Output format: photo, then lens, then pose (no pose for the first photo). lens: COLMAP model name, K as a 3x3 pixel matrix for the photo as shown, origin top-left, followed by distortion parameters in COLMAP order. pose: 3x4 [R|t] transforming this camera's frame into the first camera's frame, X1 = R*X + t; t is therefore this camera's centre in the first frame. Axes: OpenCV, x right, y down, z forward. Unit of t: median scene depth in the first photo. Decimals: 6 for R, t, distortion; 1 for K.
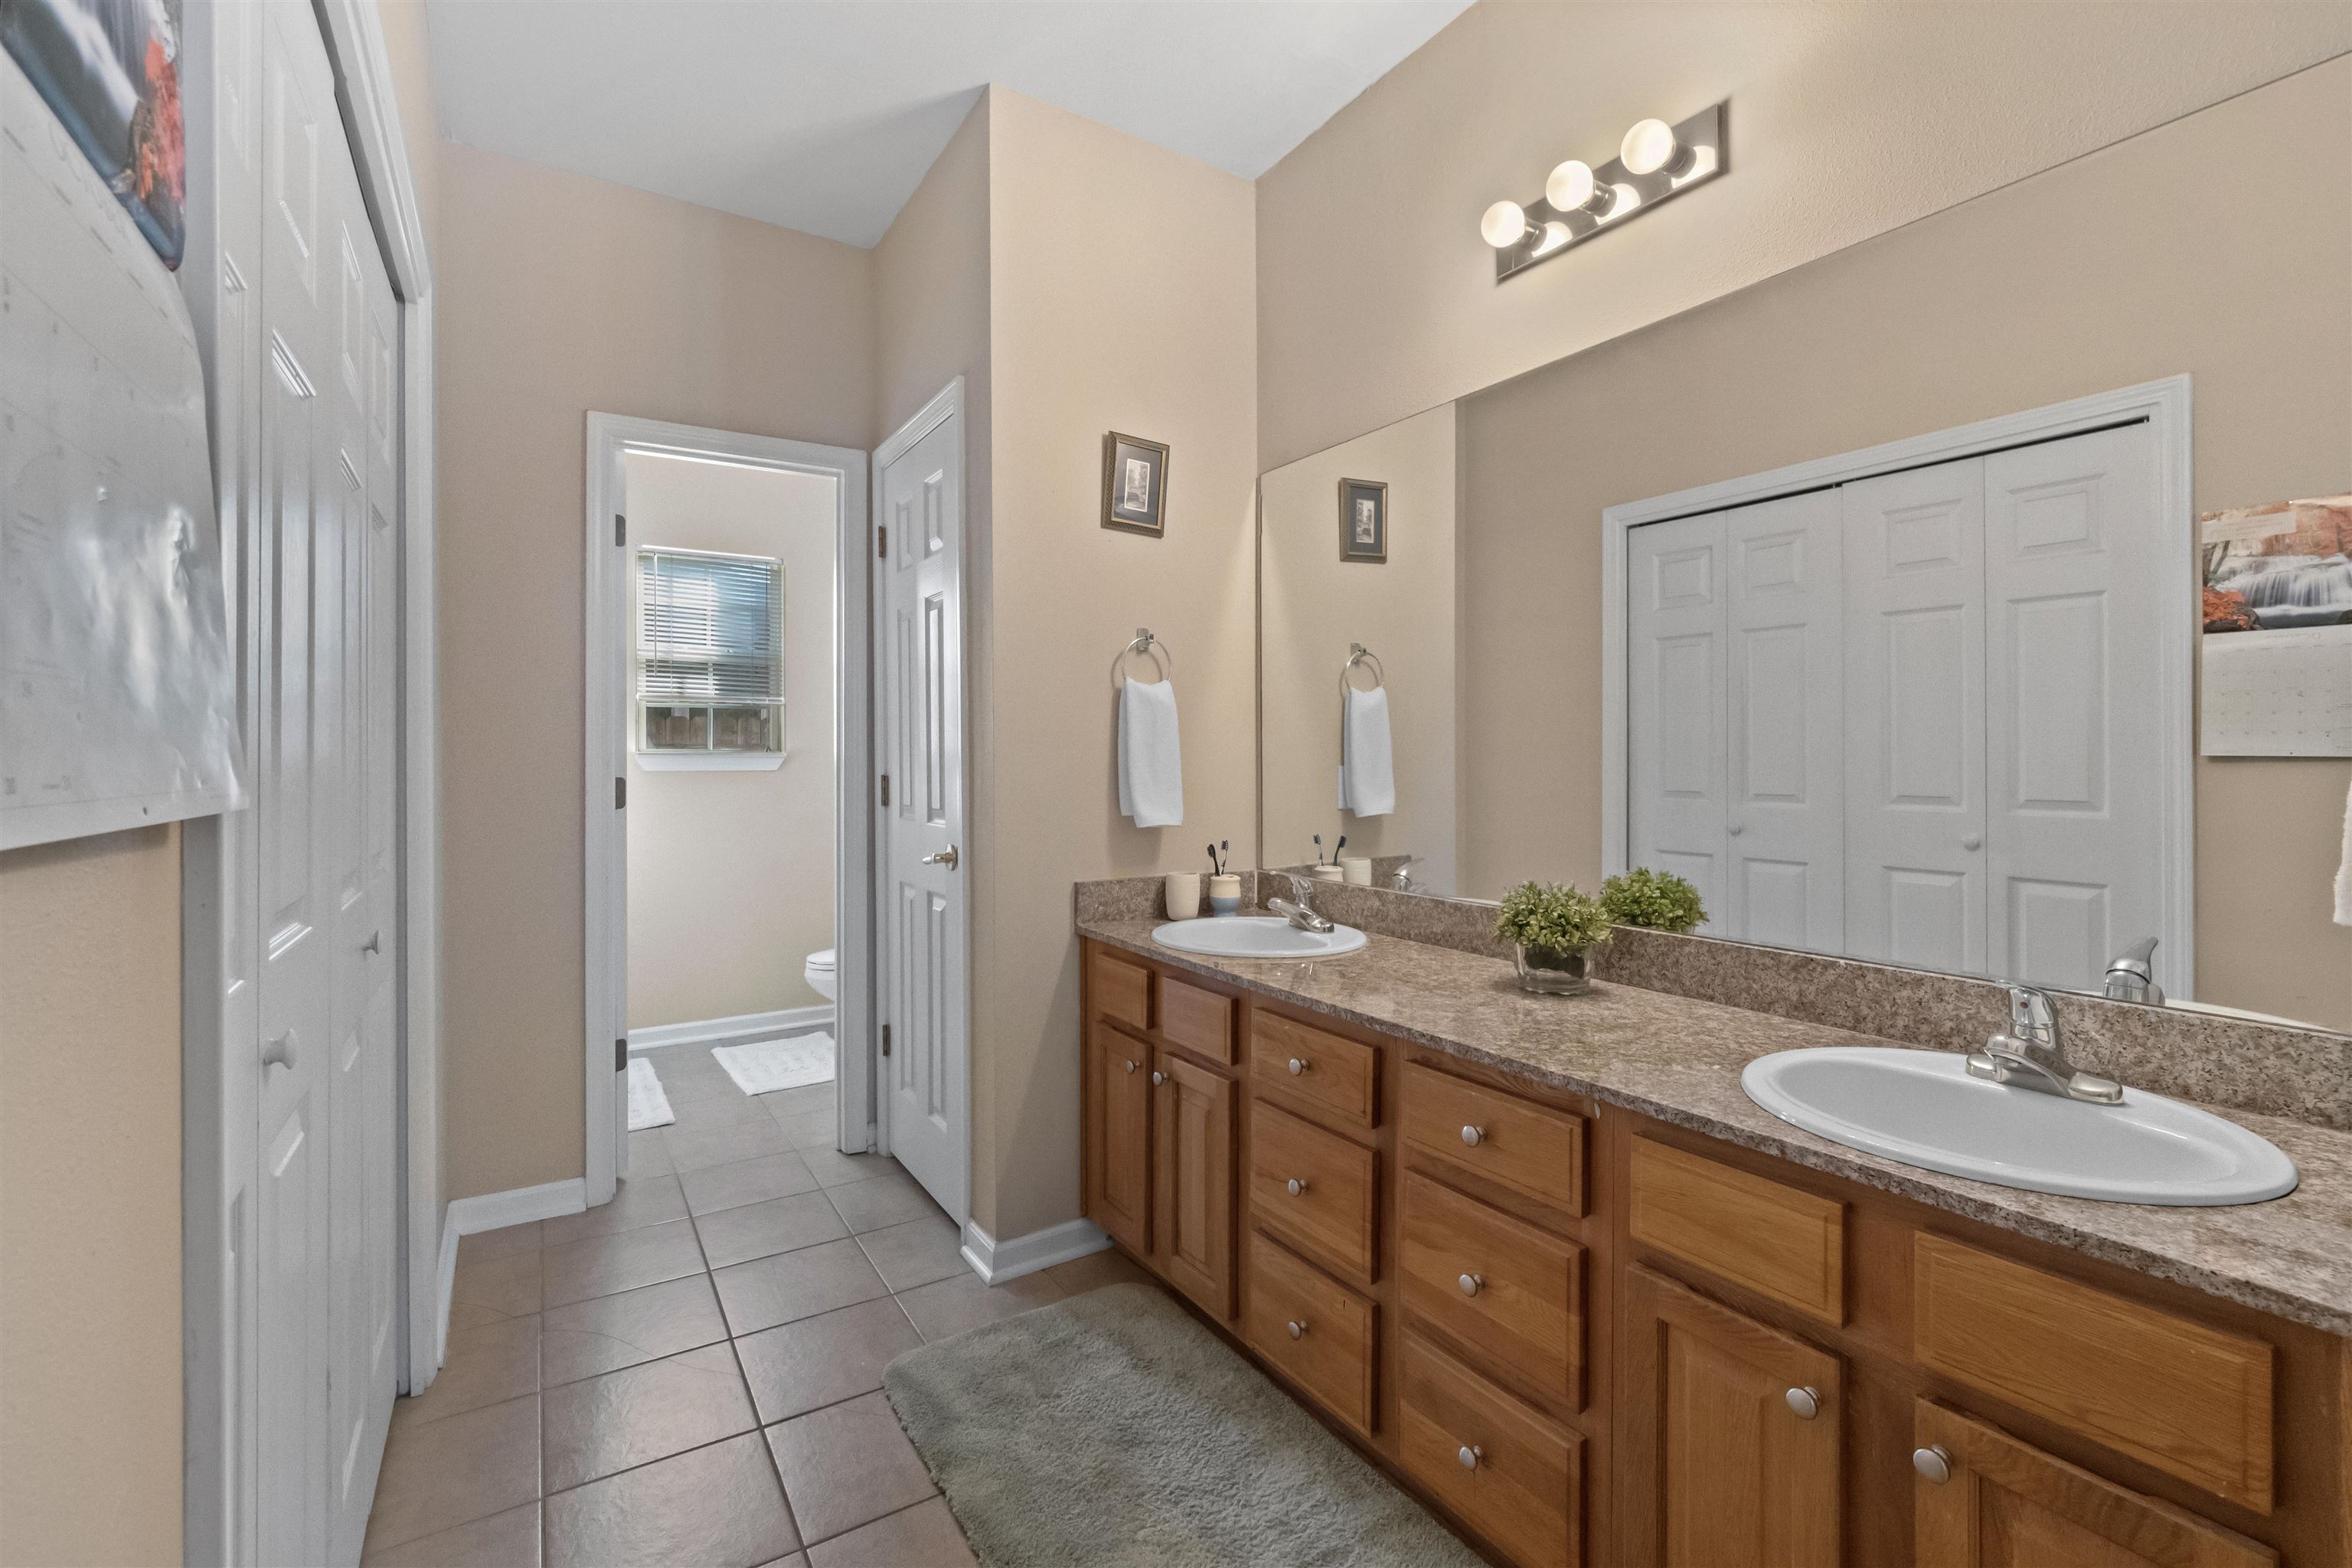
lens RADIAL K [[1021.3, 0, 1181.3], [0, 1021.3, 770.2], [0, 0, 1]] dist [-0.002031, -0.000207]
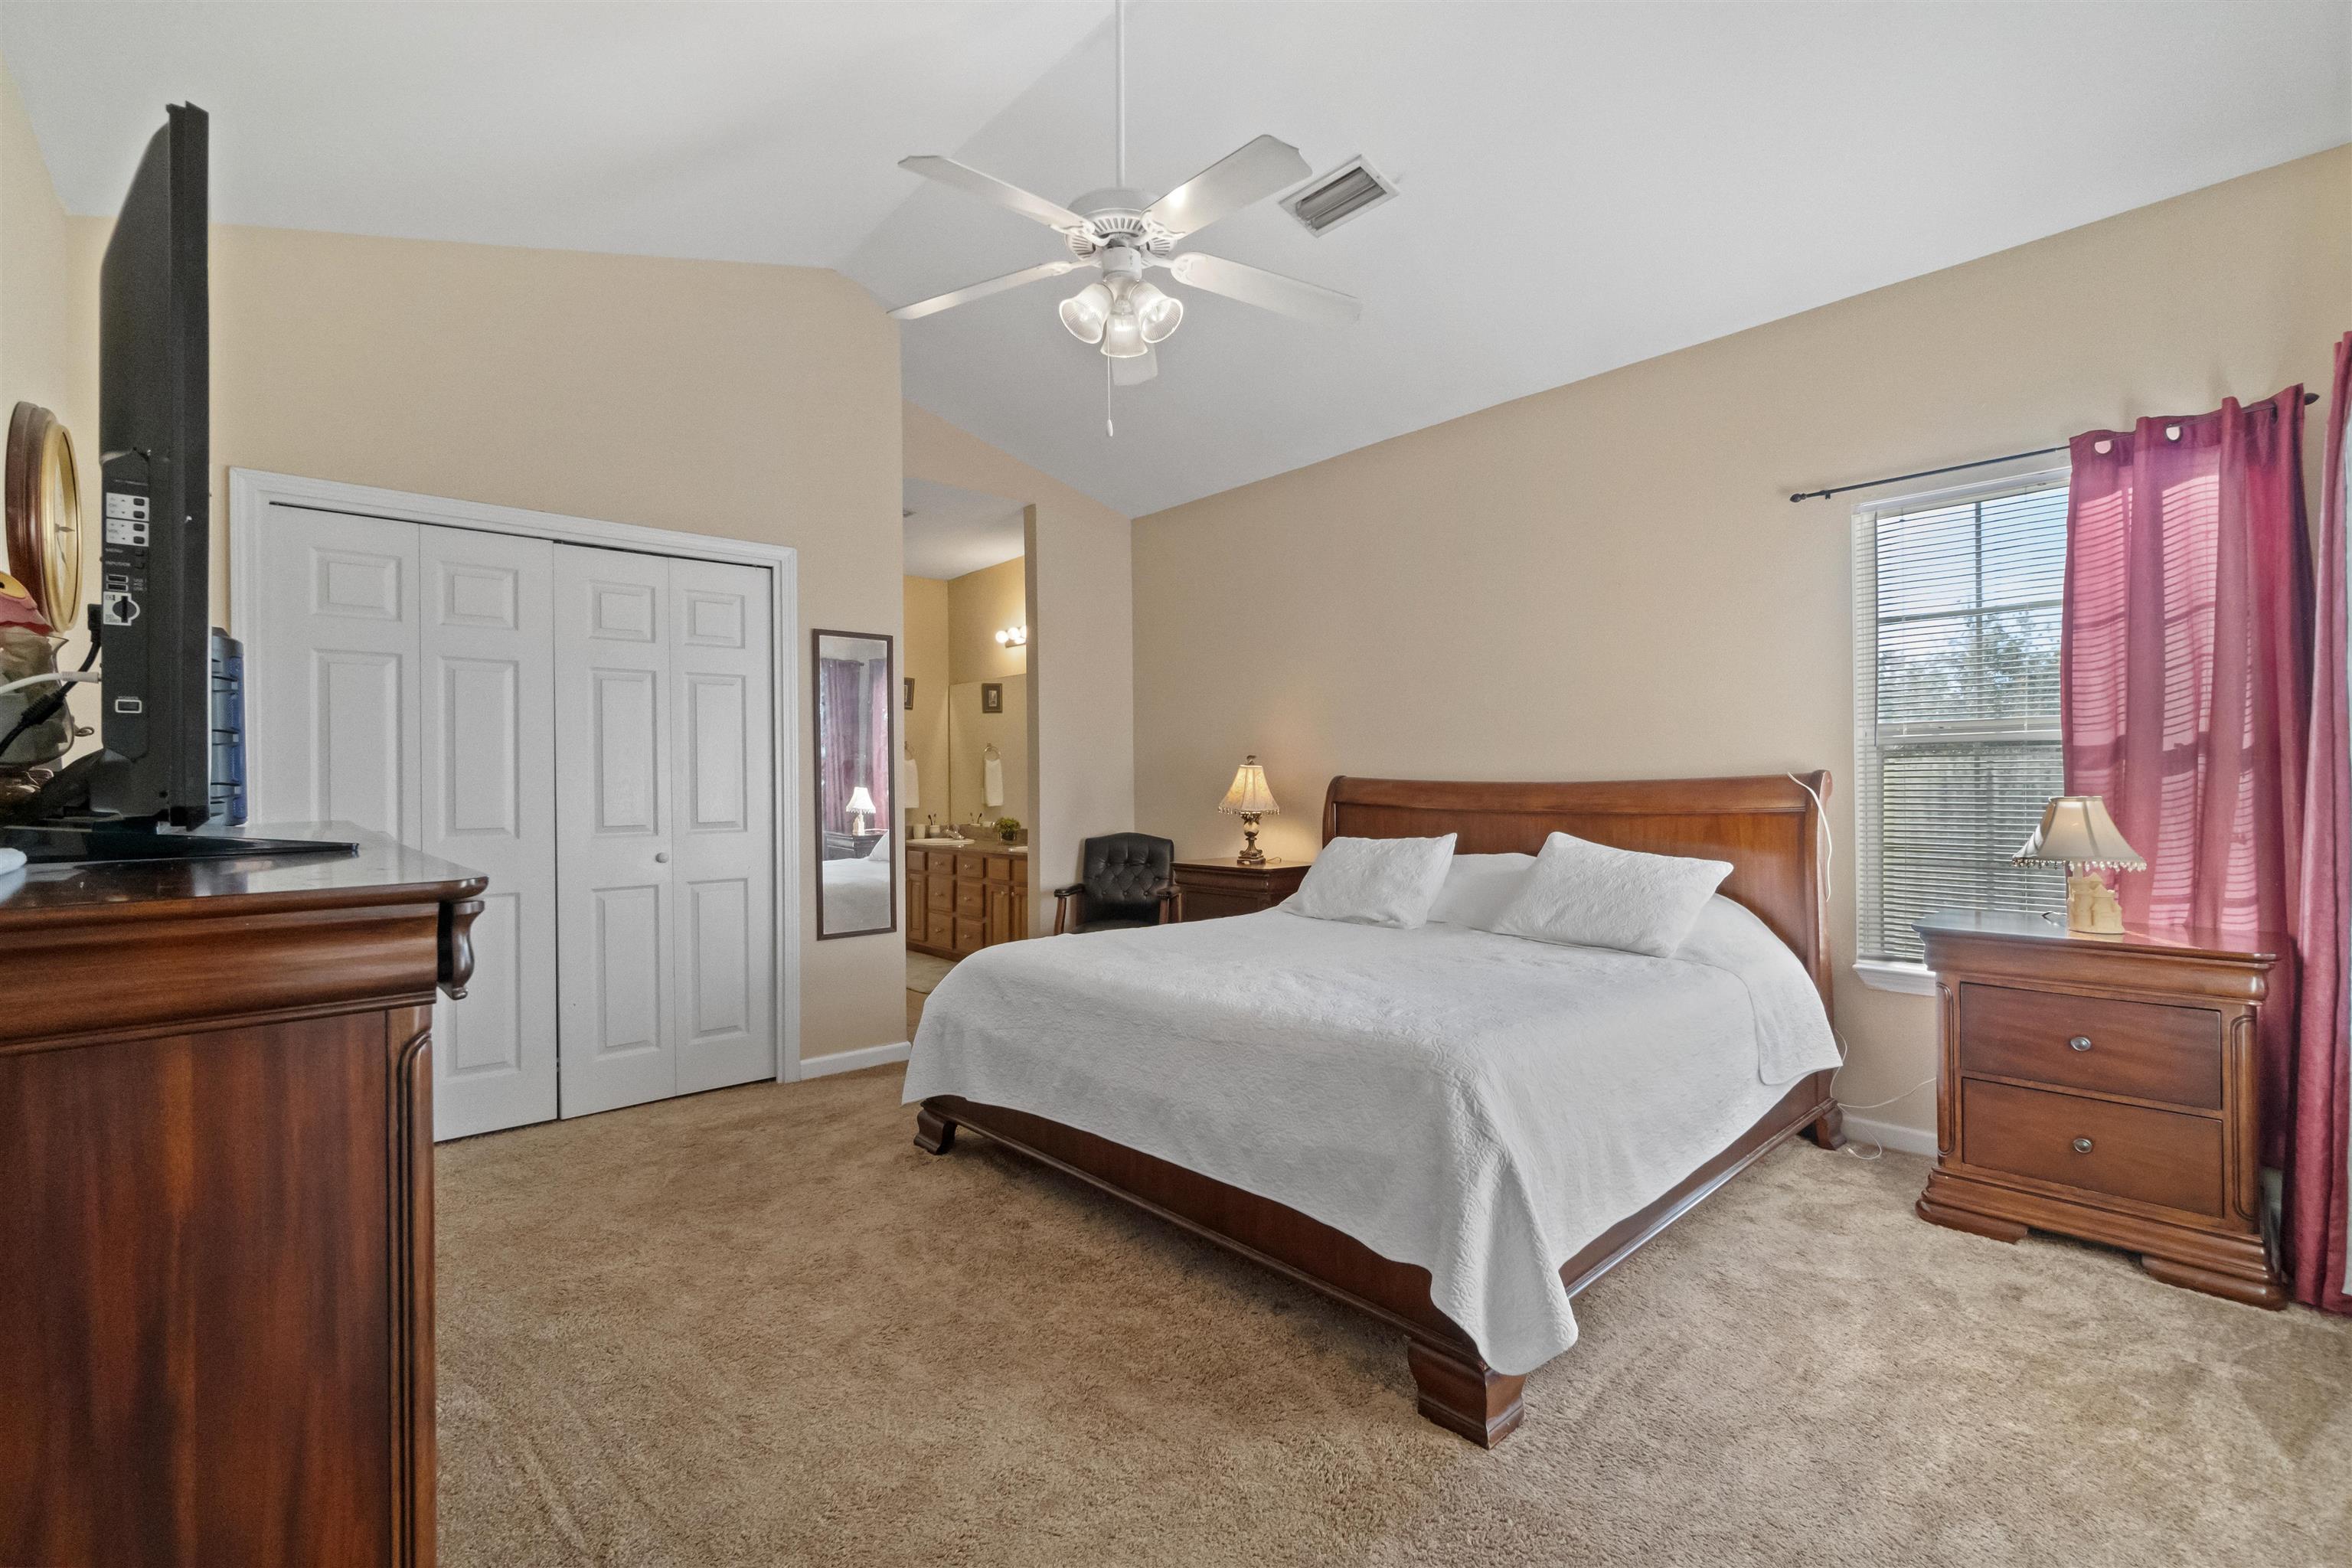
lens RADIAL K [[1021.3, 0, 1181.3], [0, 1021.3, 770.2], [0, 0, 1]] dist [-0.002031, -0.000207]
pose [[0.986010, -0.000479, 0.166686, 0.234435], [0.003324, 0.999853, -0.016792, -0.002815], [-0.166654, 0.017111, 0.985867, -1.873200]]
